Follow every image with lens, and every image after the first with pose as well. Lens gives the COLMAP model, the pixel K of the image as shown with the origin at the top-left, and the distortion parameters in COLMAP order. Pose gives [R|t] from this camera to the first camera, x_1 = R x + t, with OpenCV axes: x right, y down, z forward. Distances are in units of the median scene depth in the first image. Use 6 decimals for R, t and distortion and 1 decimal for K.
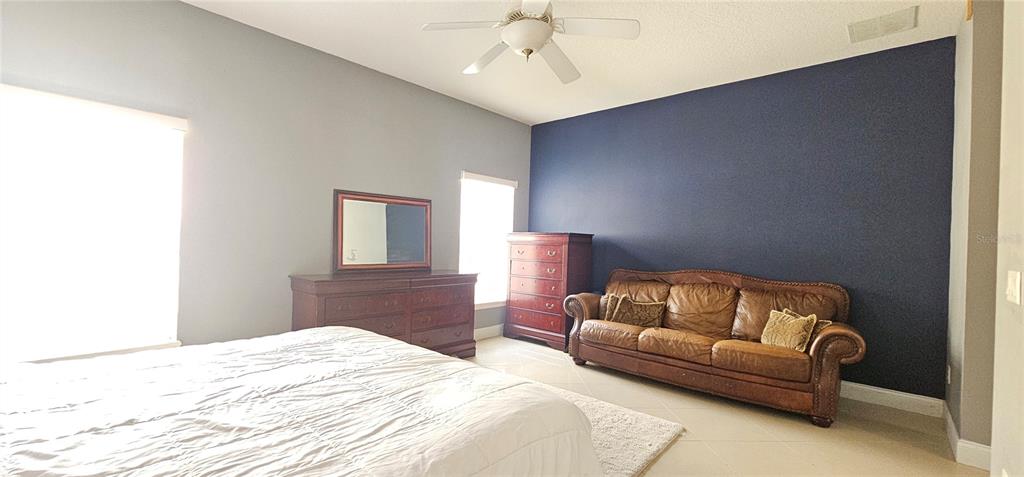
lens RADIAL K [[417.8, 0, 512.0], [0, 417.8, 238.5], [0, 0, 1]] dist [-0.000558, -0.000091]
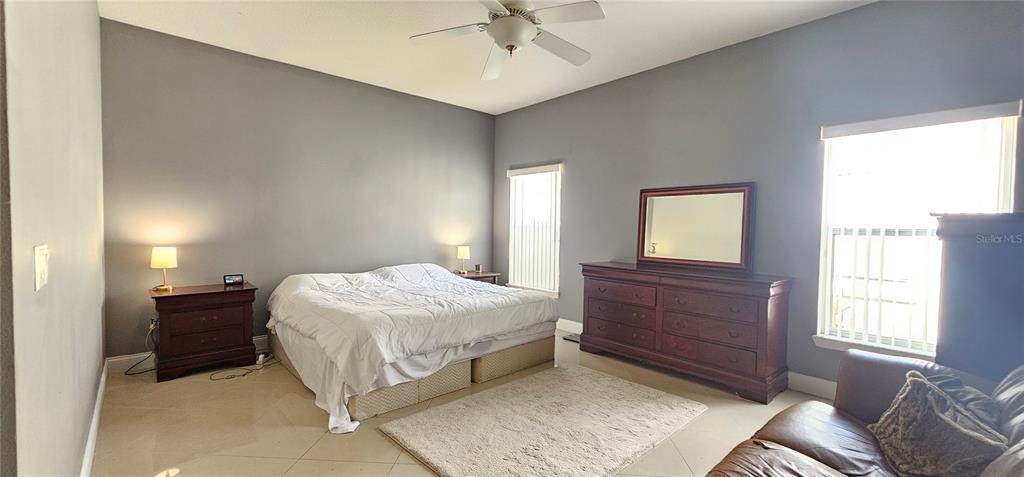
lens RADIAL K [[417.8, 0, 512.0], [0, 417.8, 238.5], [0, 0, 1]] dist [-0.000558, -0.000091]
pose [[-0.109923, -0.004816, -0.993928, 0.733212], [-0.015864, 0.999869, -0.003091, 0.024292], [0.993814, 0.015428, -0.109985, 0.771017]]
